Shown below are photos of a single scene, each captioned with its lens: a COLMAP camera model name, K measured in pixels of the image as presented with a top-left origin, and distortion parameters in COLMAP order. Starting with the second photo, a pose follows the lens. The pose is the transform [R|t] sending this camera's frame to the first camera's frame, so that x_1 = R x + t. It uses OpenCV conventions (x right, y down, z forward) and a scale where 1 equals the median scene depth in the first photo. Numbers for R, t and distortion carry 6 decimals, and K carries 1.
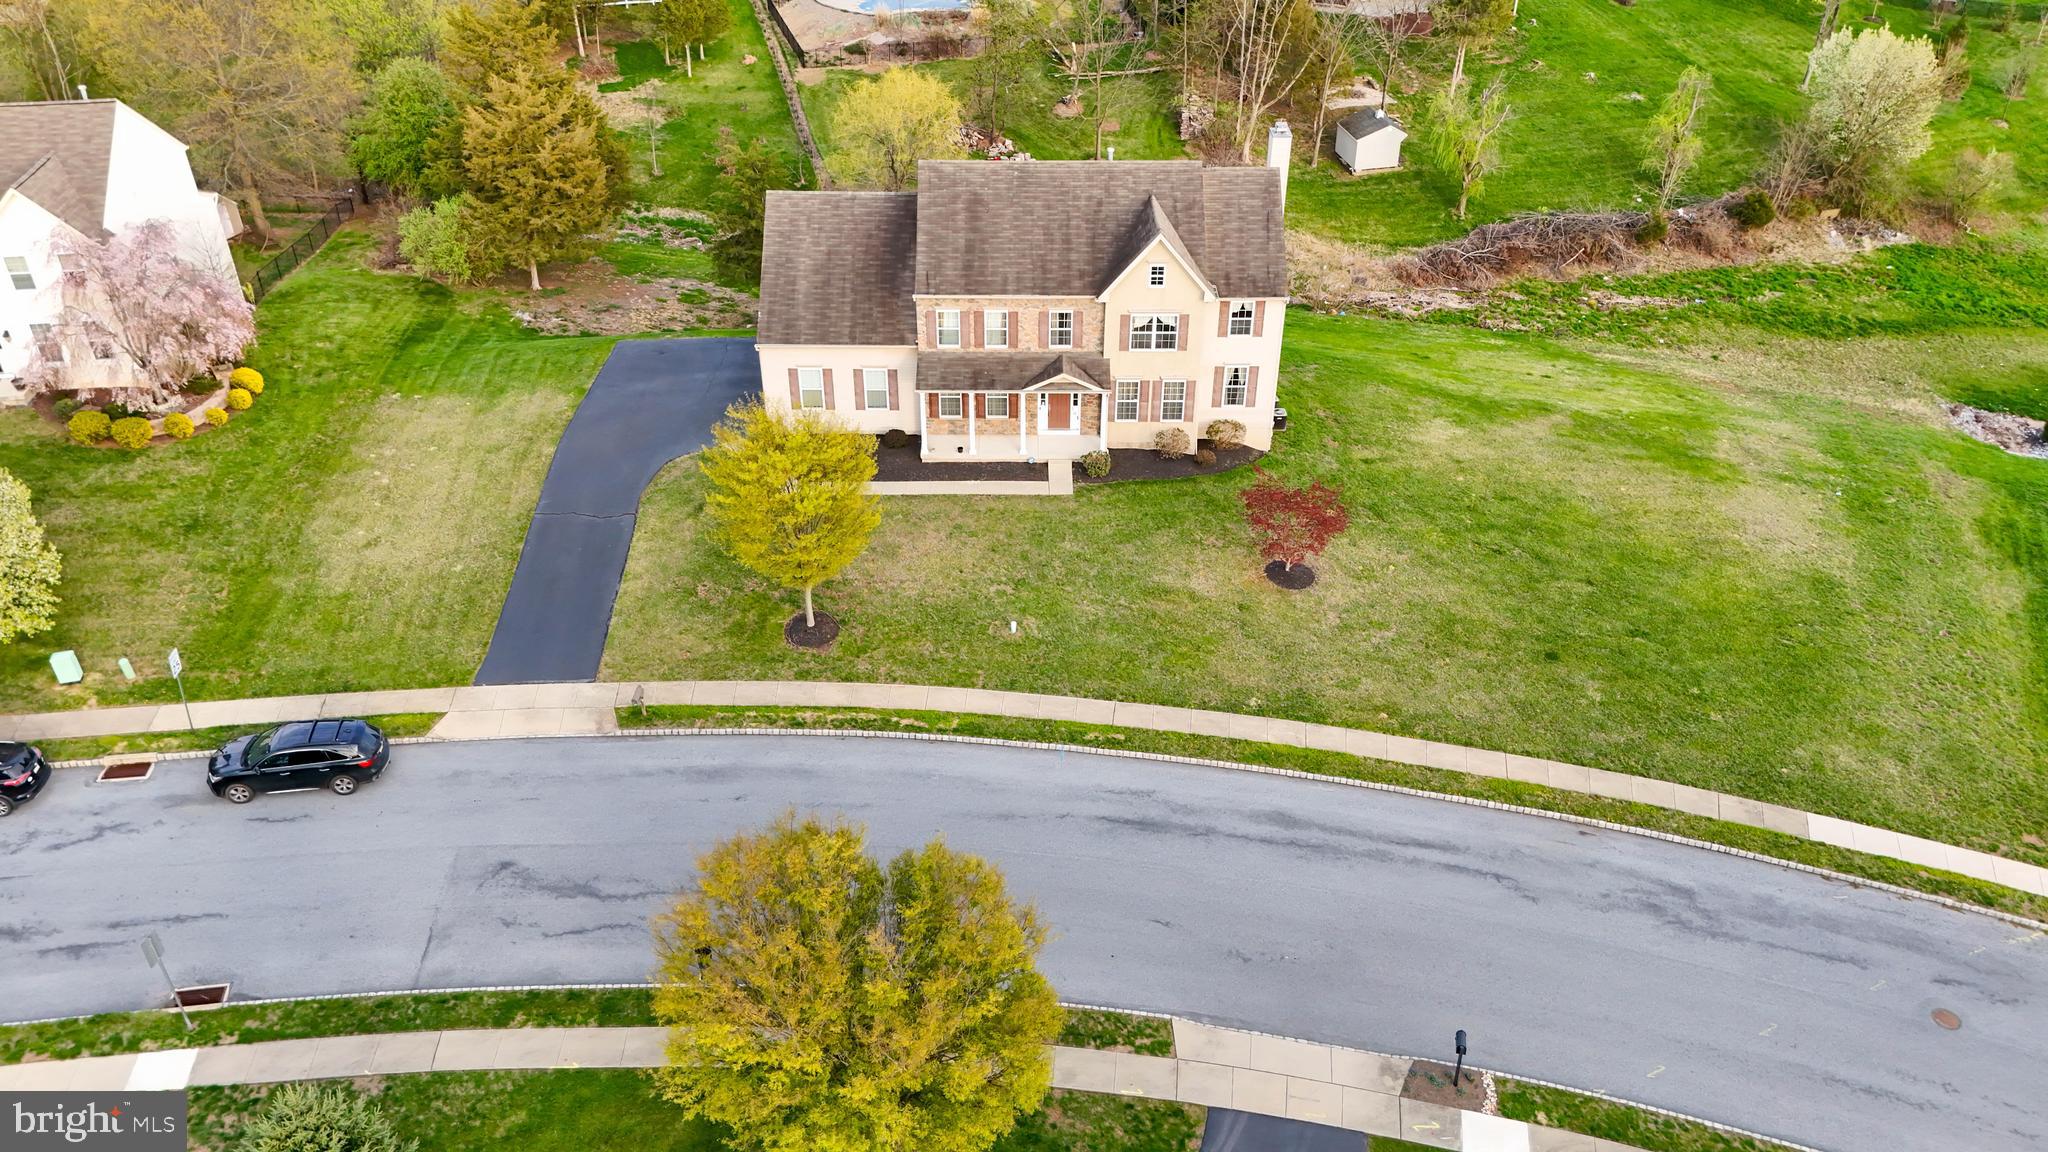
lens RADIAL K [[1542.5, 0, 1024.0], [0, 1542.5, 576.0], [0, 0, 1]] dist [0.077143, -0.085995]
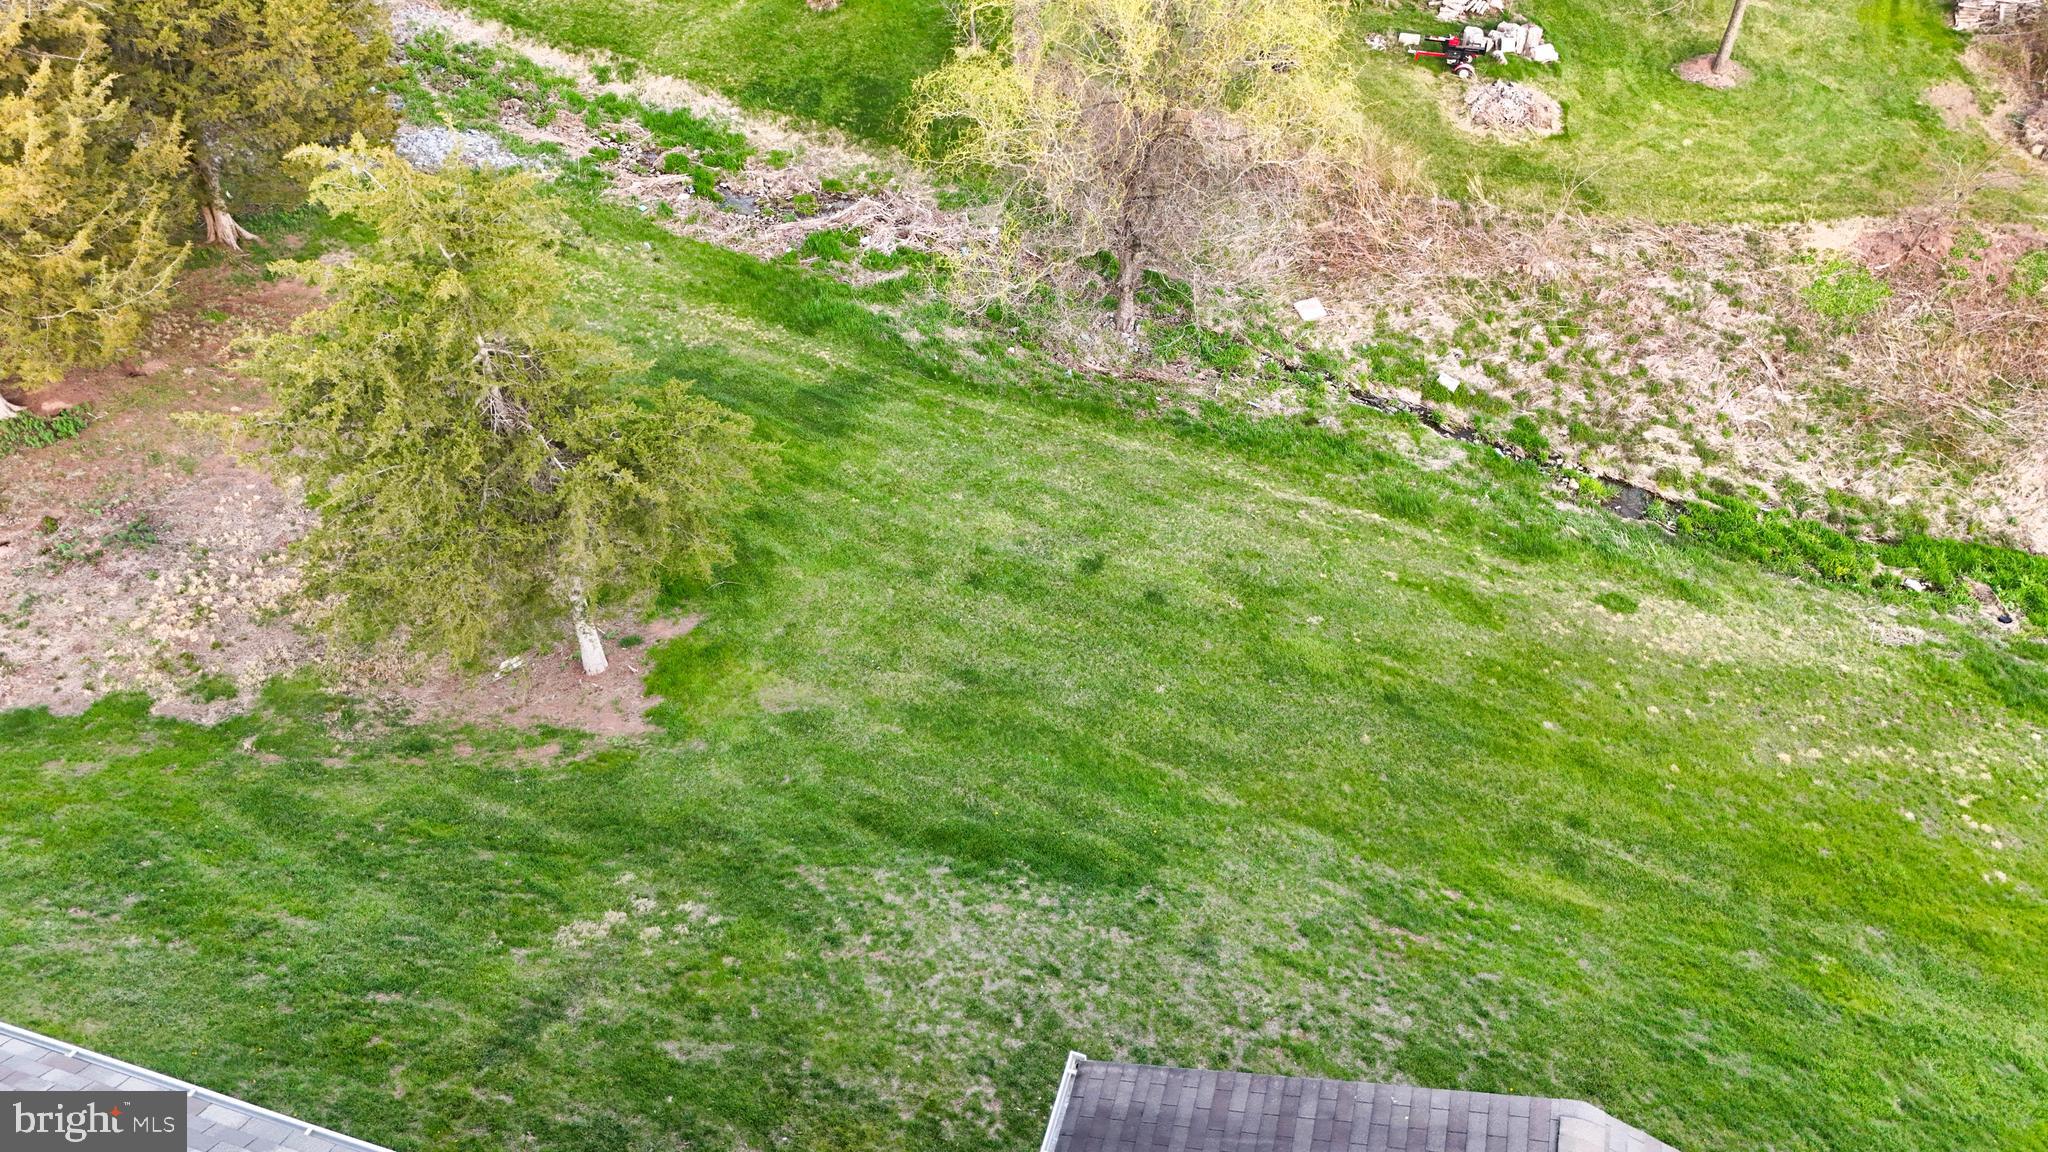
lens RADIAL K [[1509.9, 0, 1022.0], [0, 1509.9, 576.2], [0, 0, 1]] dist [0.081224, -0.079232]
pose [[0.955460, 0.202008, -0.215148, -0.021797], [-0.154063, 0.963212, 0.220196, -0.404309], [0.251715, -0.177242, 0.951433, 1.124247]]
